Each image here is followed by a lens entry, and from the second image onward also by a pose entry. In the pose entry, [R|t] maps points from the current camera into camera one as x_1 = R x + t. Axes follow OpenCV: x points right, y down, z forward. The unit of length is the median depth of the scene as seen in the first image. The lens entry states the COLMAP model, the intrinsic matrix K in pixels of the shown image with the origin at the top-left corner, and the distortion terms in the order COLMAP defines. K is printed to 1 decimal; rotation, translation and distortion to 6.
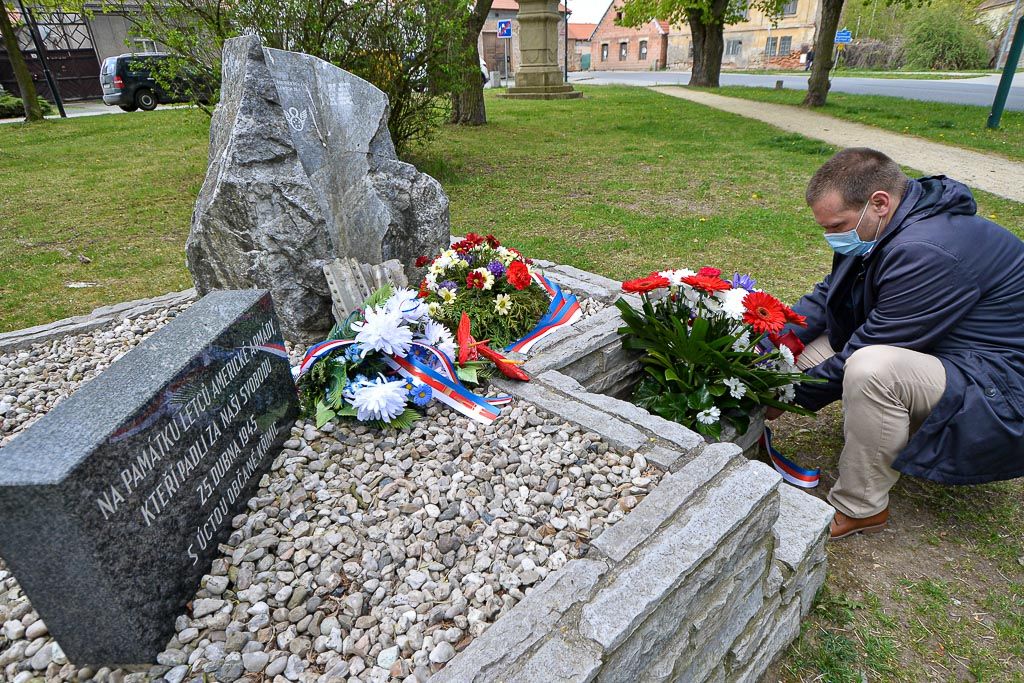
lens RADIAL K [[568.6, 0, 509.9], [0, 568.6, 373.3], [0, 0, 1]] dist [0.019648, -0.028990]
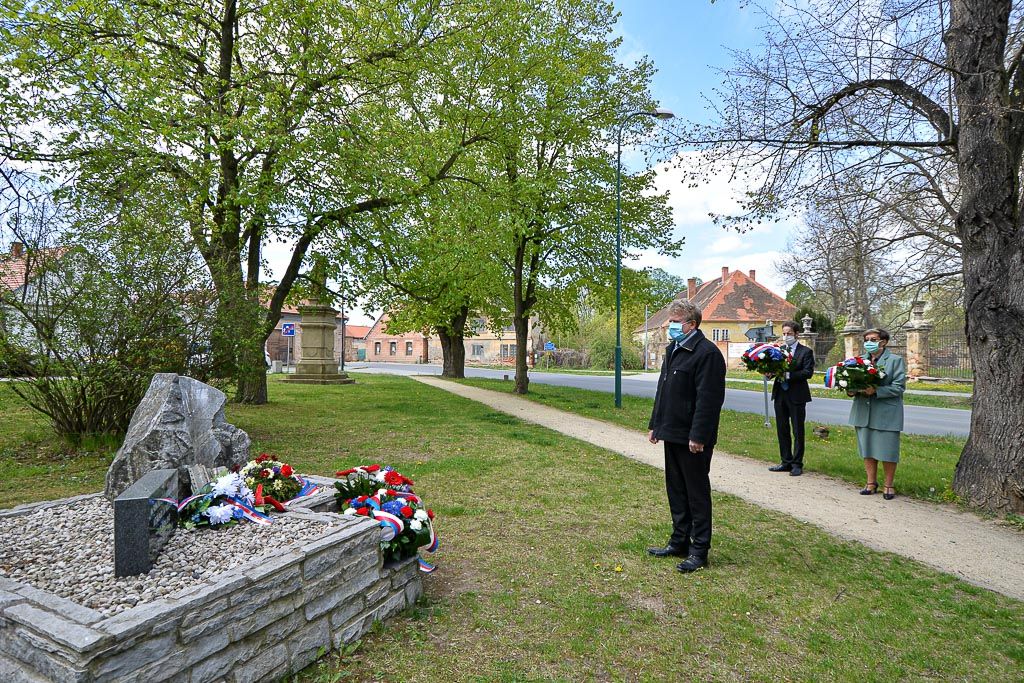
lens RADIAL K [[553.8, 0, 512.0], [0, 553.8, 341.5], [0, 0, 1]] dist [0.020032, -0.027376]
pose [[0.929193, 0.050280, 0.366159, 0.002893], [0.139175, 0.870180, -0.472671, 0.106459], [-0.342390, 0.490163, 0.801567, -0.254567]]
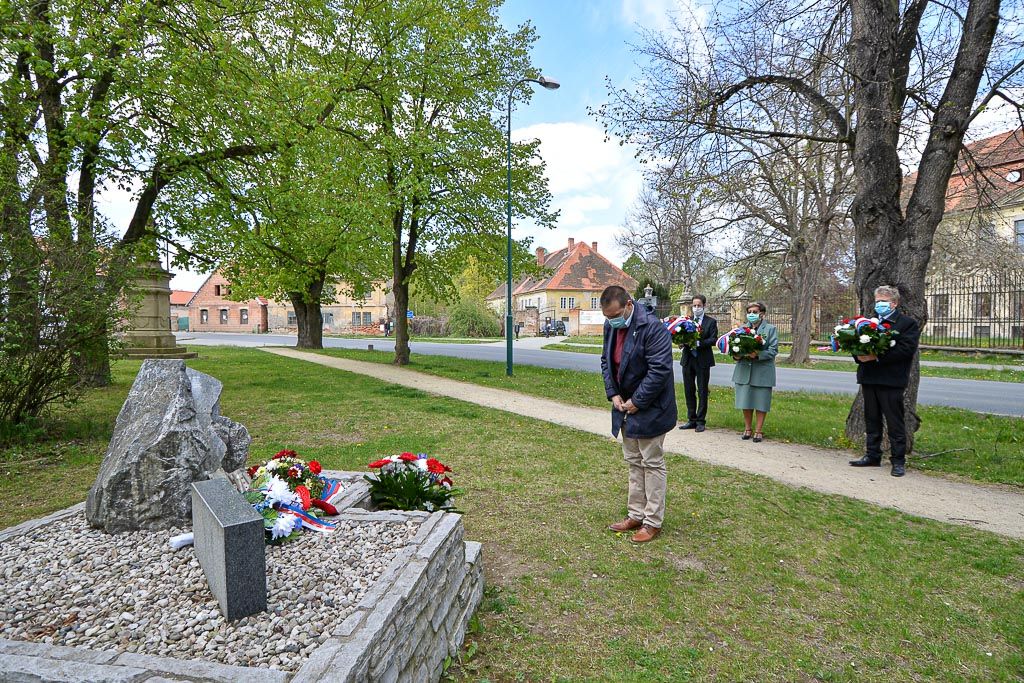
lens RADIAL K [[557.1, 0, 516.0], [0, 557.1, 342.8], [0, 0, 1]] dist [0.031745, -0.041076]
pose [[0.786064, 0.013157, 0.618004, -0.124755], [0.267418, 0.894137, -0.359175, 0.061570], [-0.557306, 0.447600, 0.699331, -0.175104]]
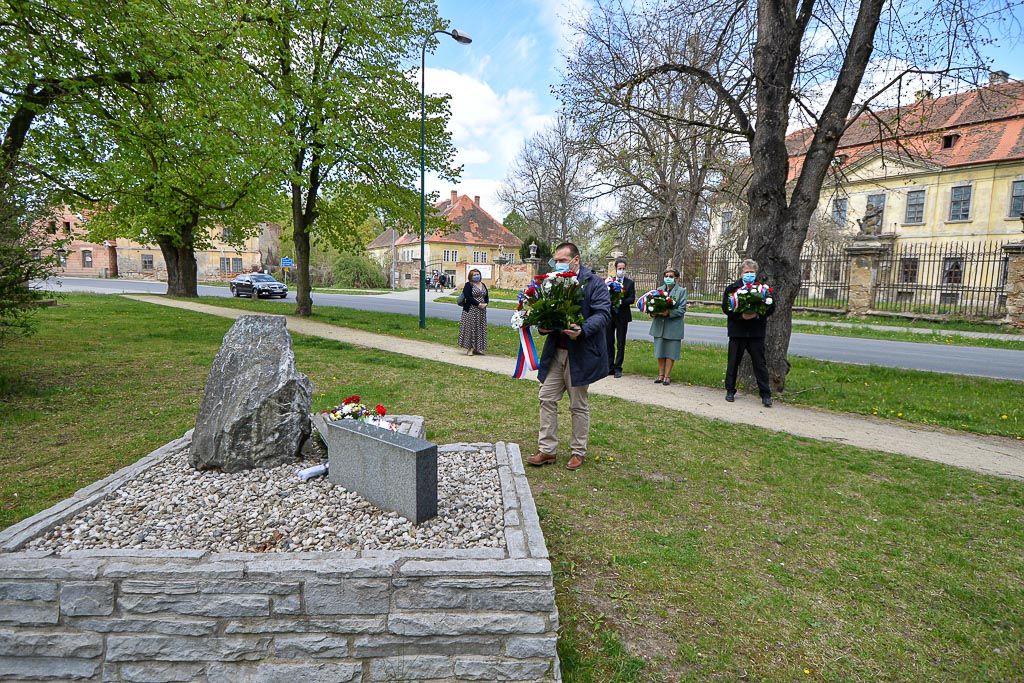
lens RADIAL K [[546.8, 0, 517.2], [0, 546.8, 345.2], [0, 0, 1]] dist [0.021665, -0.031032]
pose [[0.623513, -0.044433, 0.780549, -0.258221], [0.324909, 0.922811, -0.207011, 0.039953], [-0.711101, 0.382681, 0.589822, -0.140896]]
